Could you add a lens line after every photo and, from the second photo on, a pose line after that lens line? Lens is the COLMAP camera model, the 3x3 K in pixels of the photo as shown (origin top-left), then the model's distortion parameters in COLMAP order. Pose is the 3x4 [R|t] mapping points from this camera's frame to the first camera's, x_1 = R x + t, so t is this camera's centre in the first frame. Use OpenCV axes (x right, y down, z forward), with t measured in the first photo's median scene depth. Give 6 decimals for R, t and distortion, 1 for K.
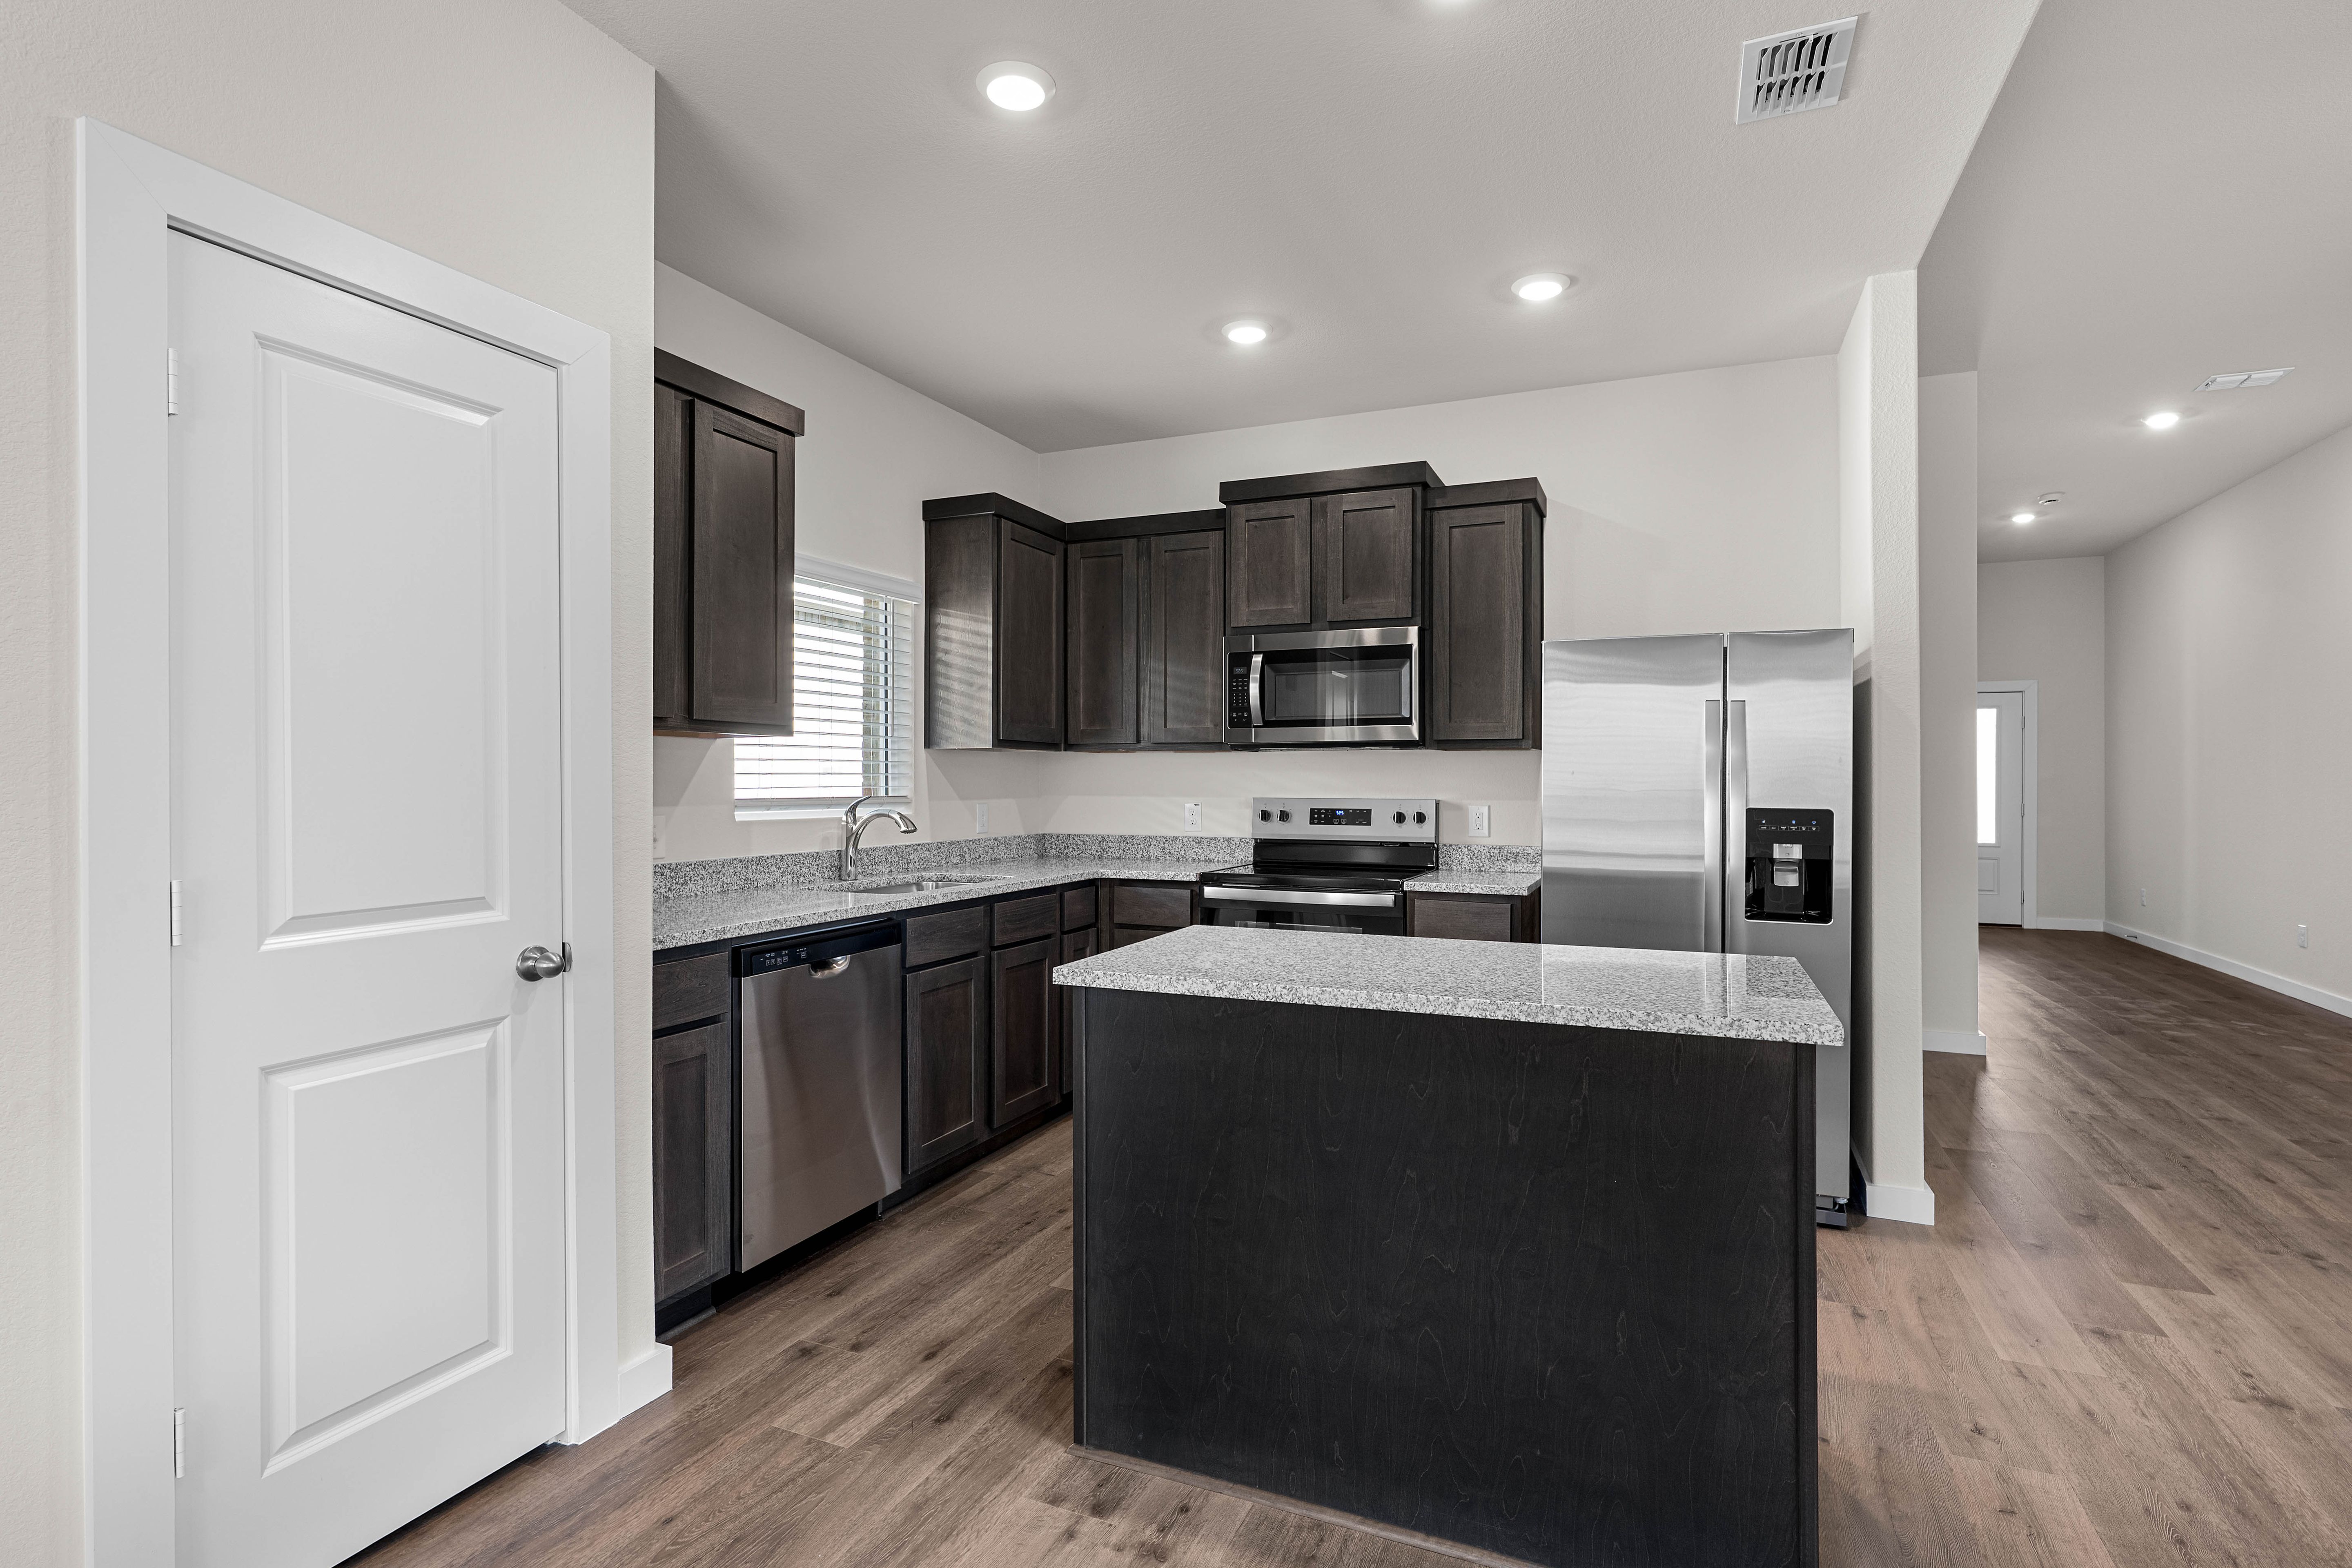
lens RADIAL K [[1133.4, 0, 1176.0], [0, 1133.4, 784.0], [0, 0, 1]] dist [0.001015, 0.000020]
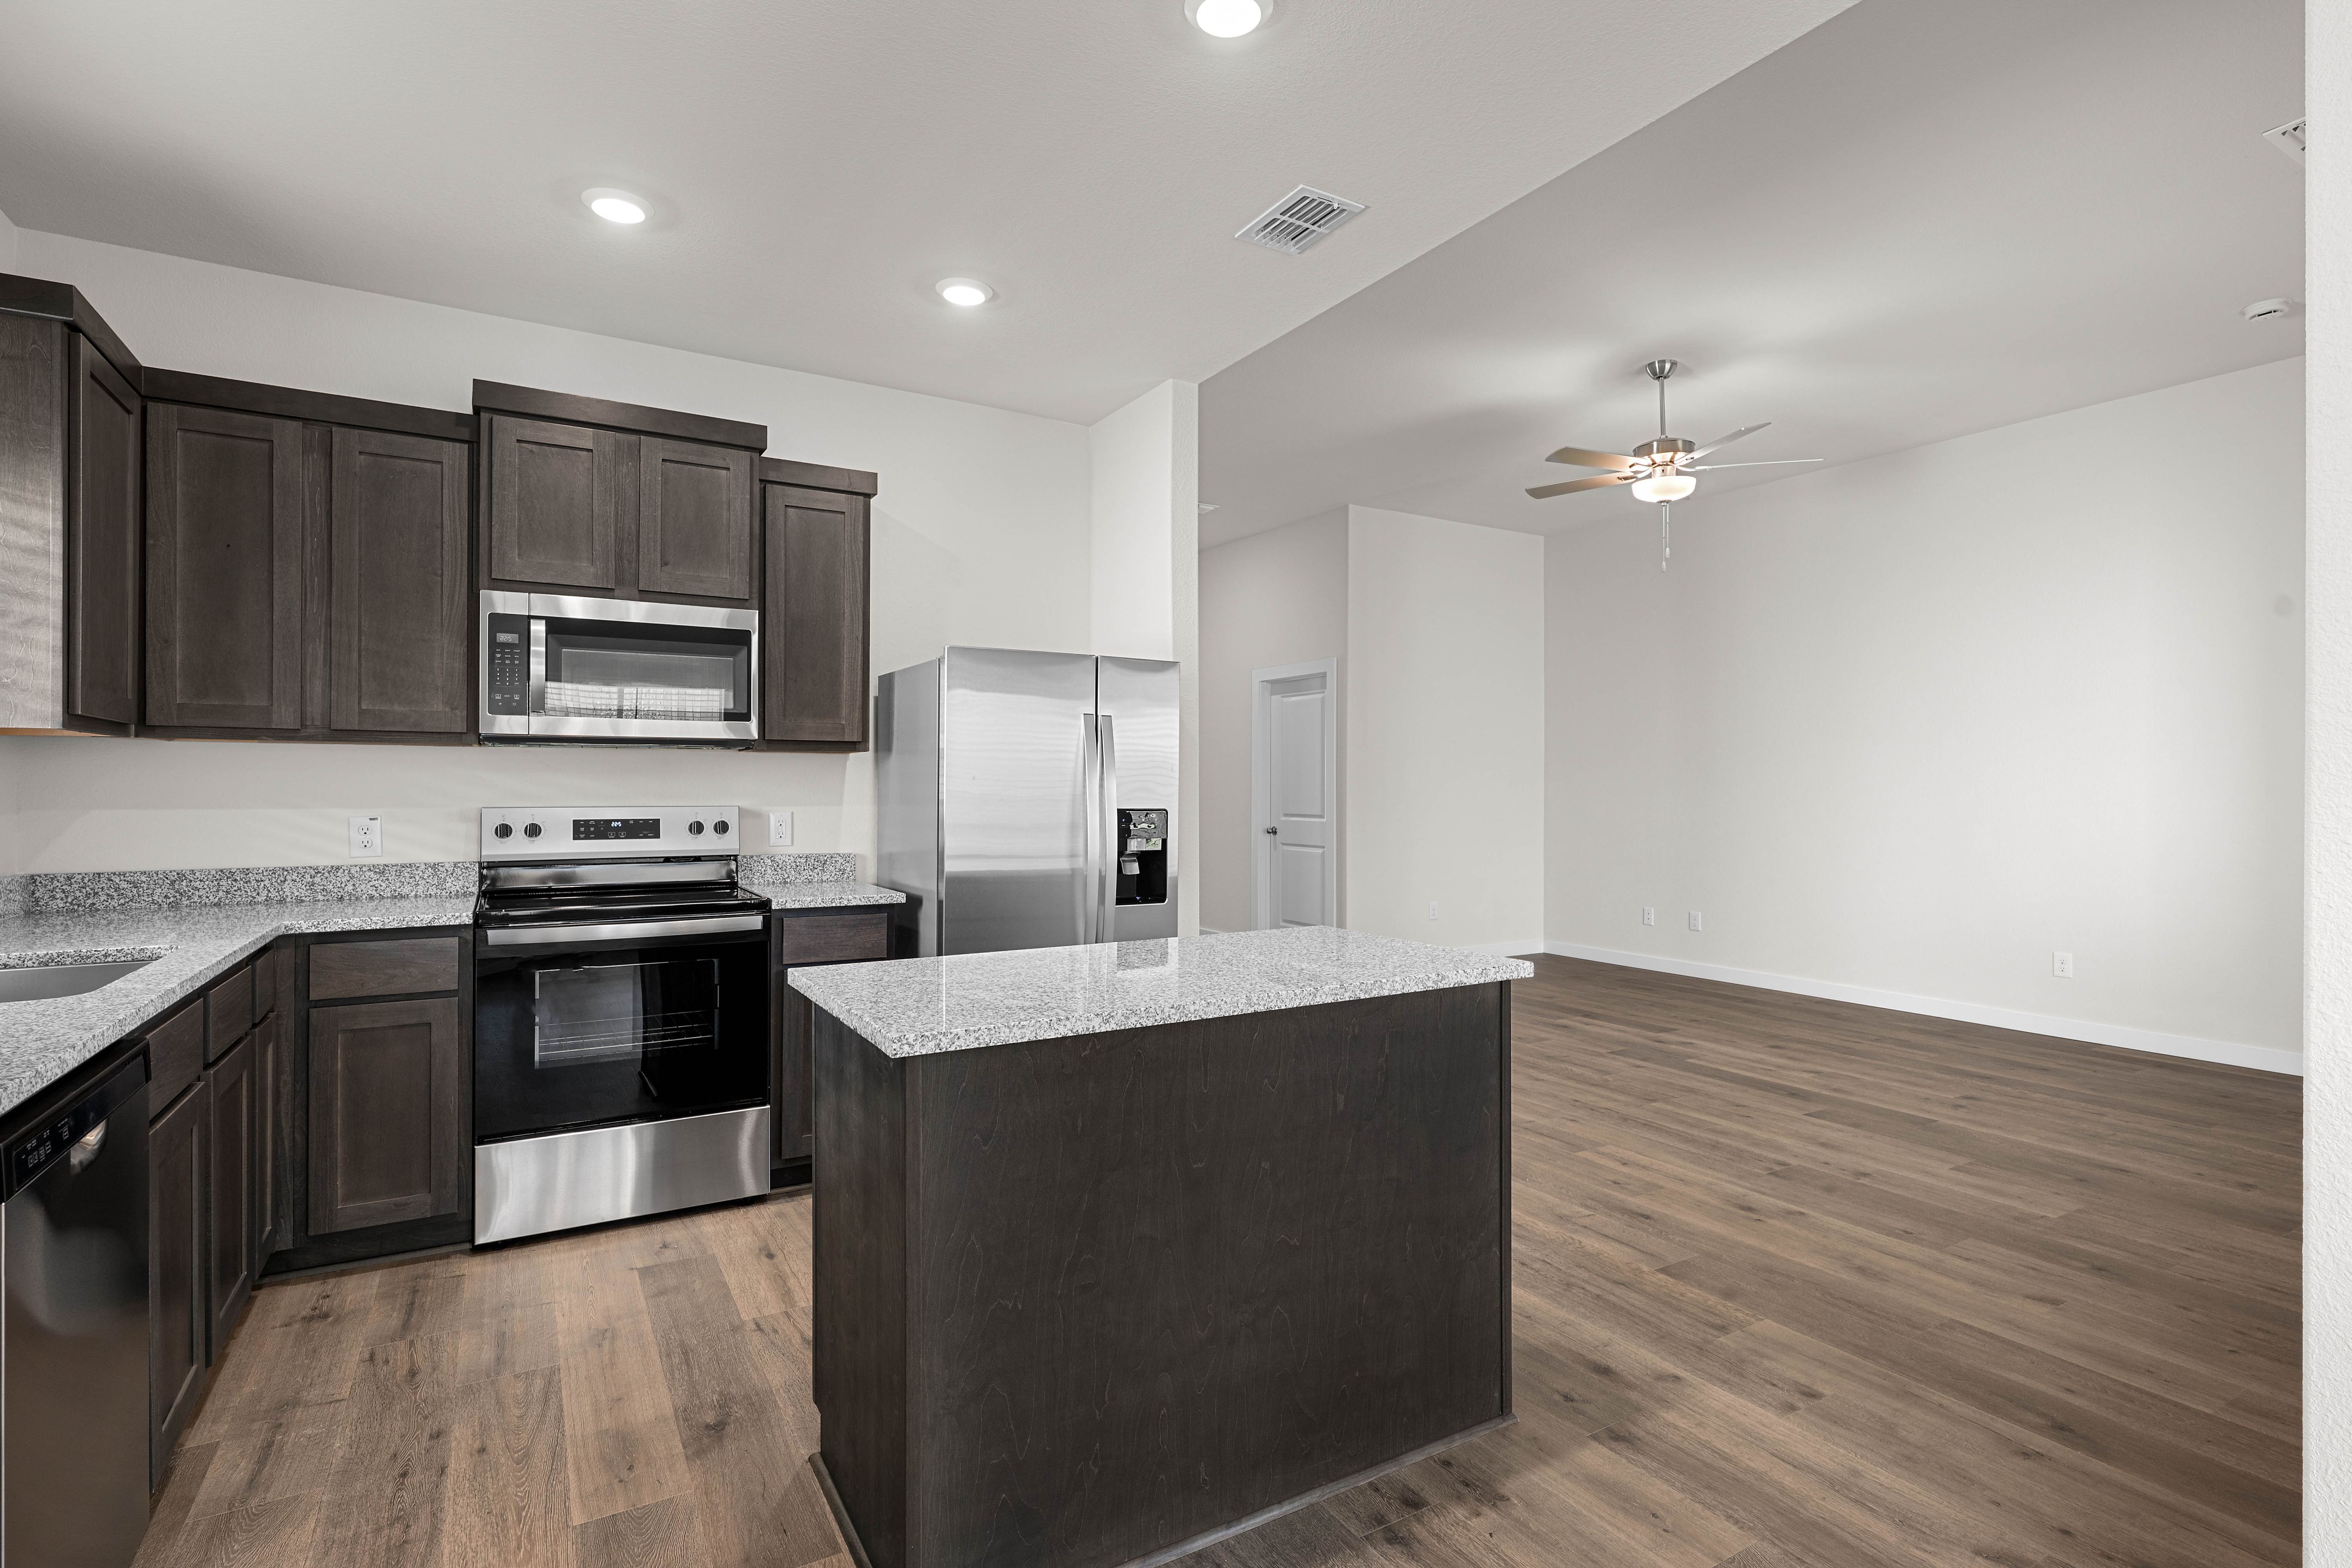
lens RADIAL K [[1143.4, 0, 1190.5], [0, 1143.4, 785.5], [0, 0, 1]] dist [-0.001508, 0.000029]
pose [[0.580292, -0.001126, 0.814408, -0.333570], [0.001883, 0.999998, 0.000041, -0.002025], [-0.814406, 0.001510, 0.580293, 0.217932]]
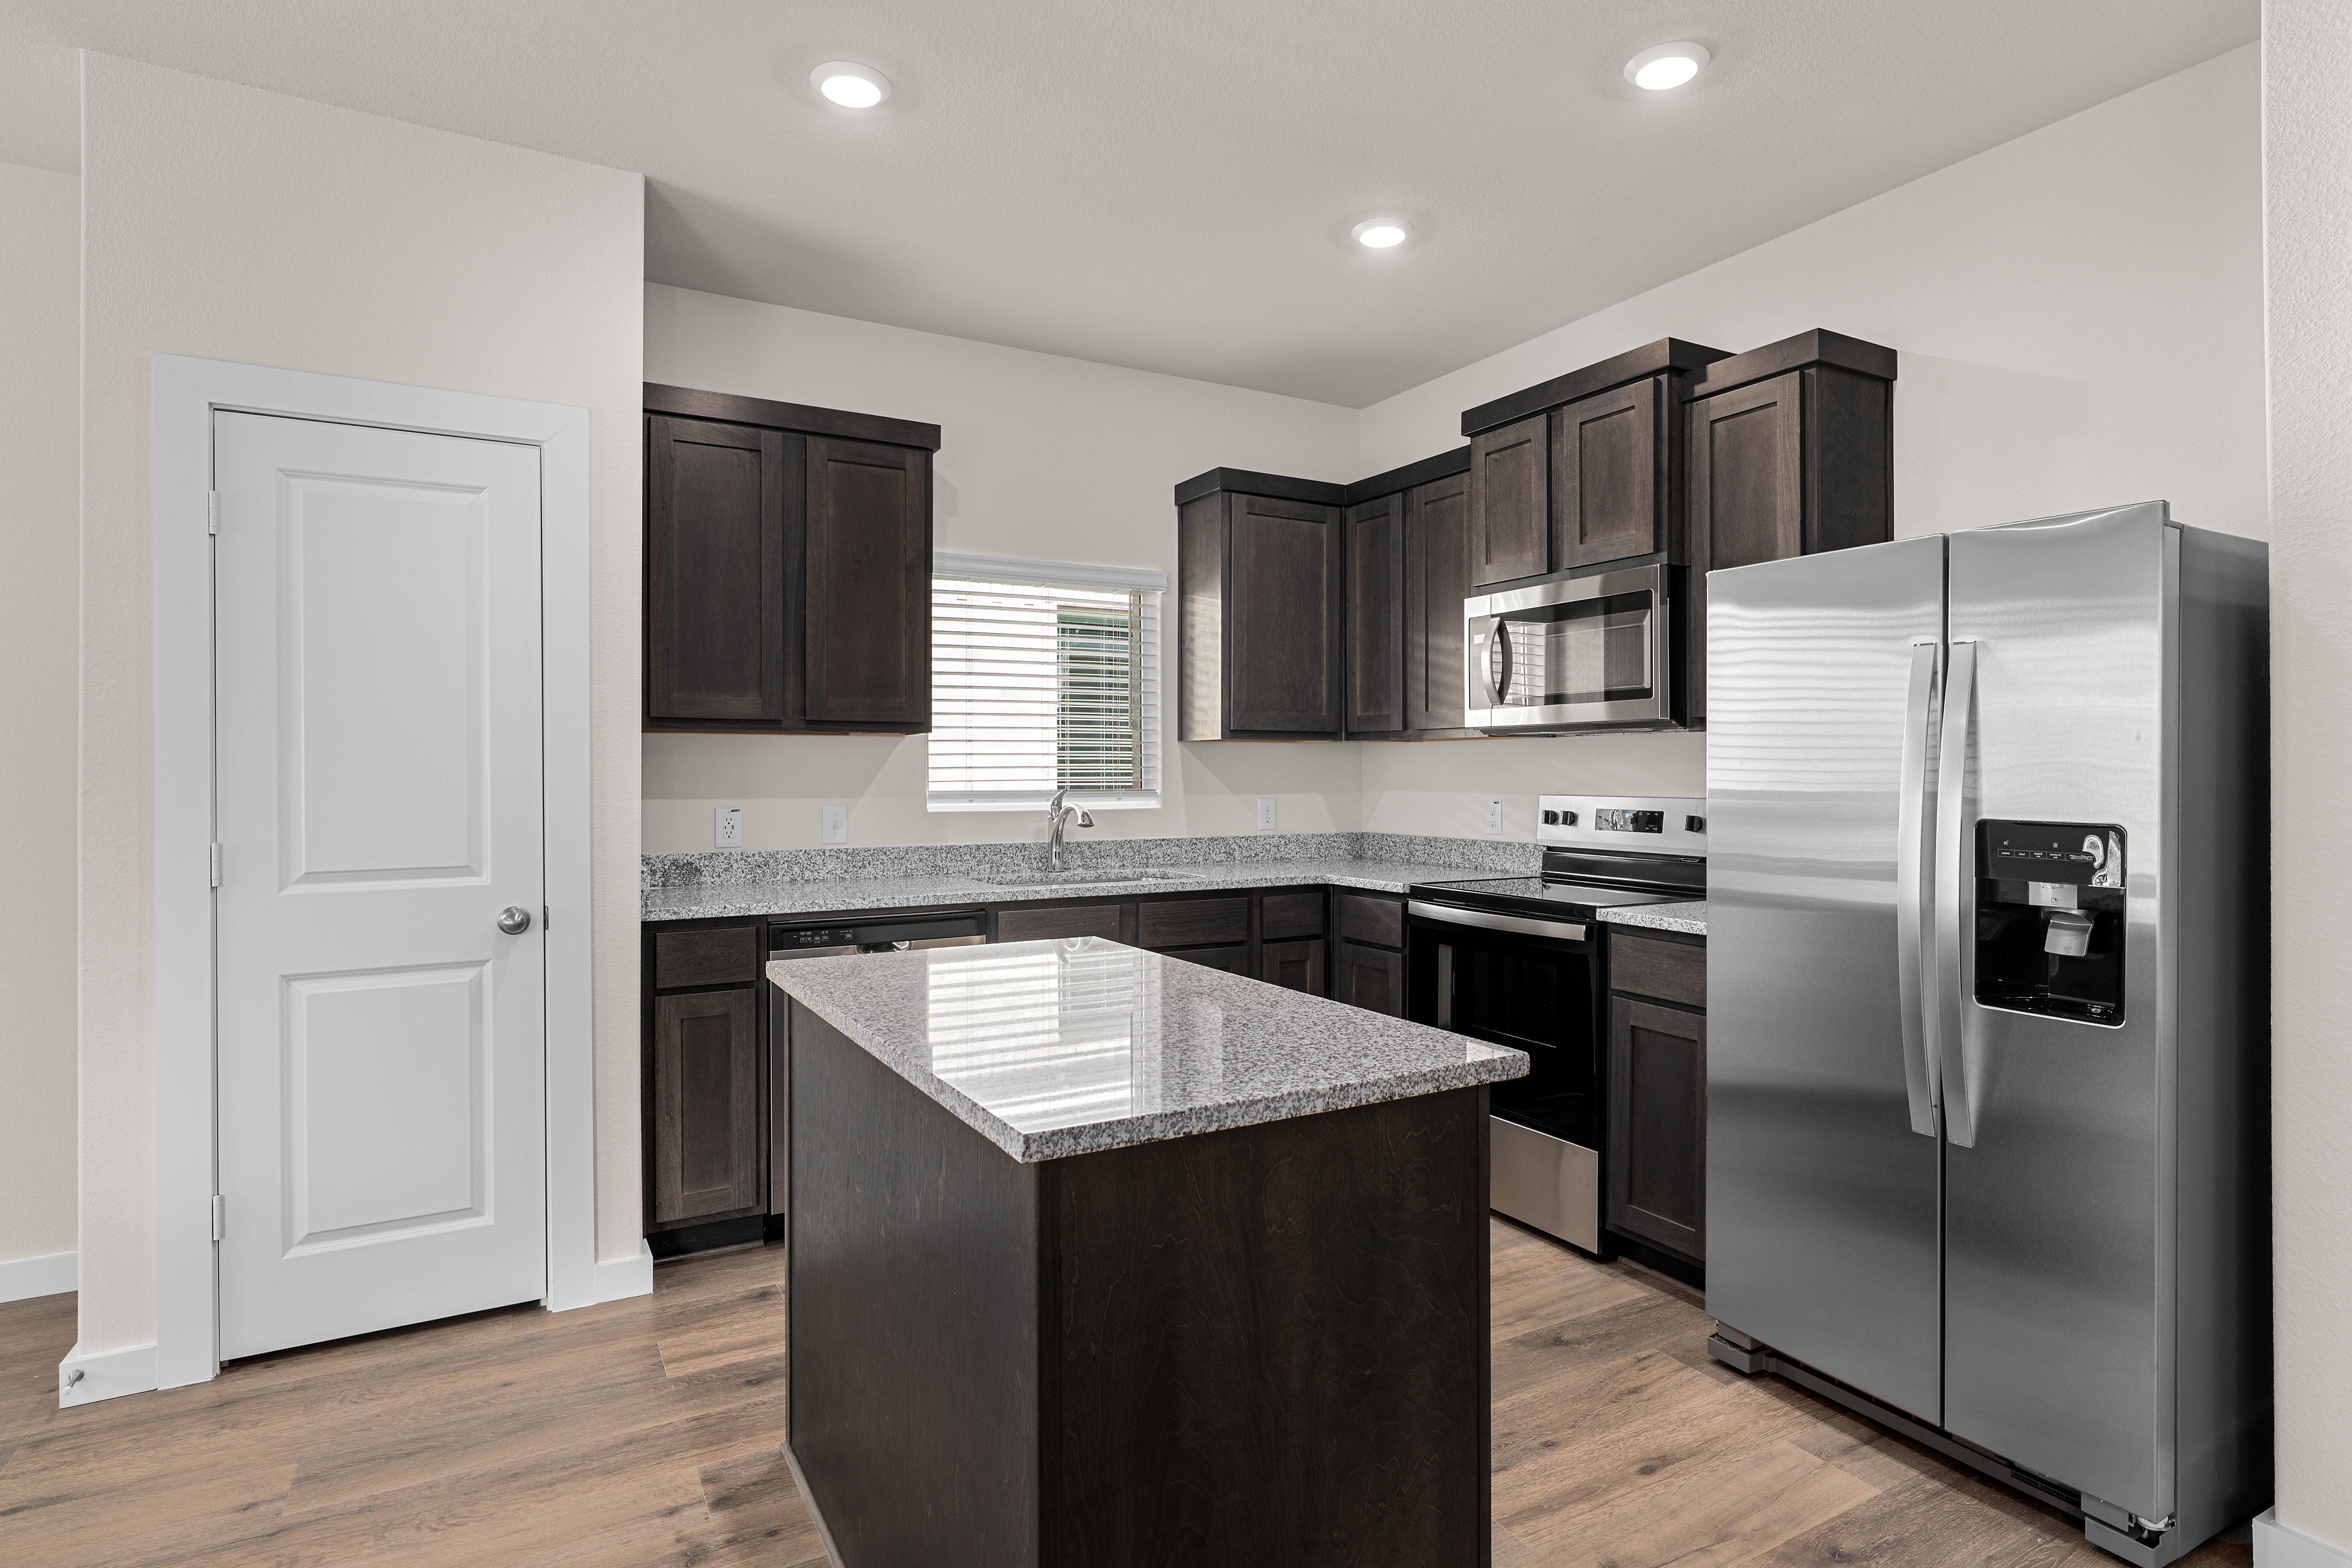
lens RADIAL K [[1219.8, 0, 1194.6], [0, 1219.8, 775.3], [0, 0, 1]] dist [0.002891, 0.000232]
pose [[0.804410, -0.000339, -0.594074, 0.464471], [0.000238, 1.000000, -0.000249, -0.001832], [0.594074, 0.000059, 0.804410, 0.192486]]
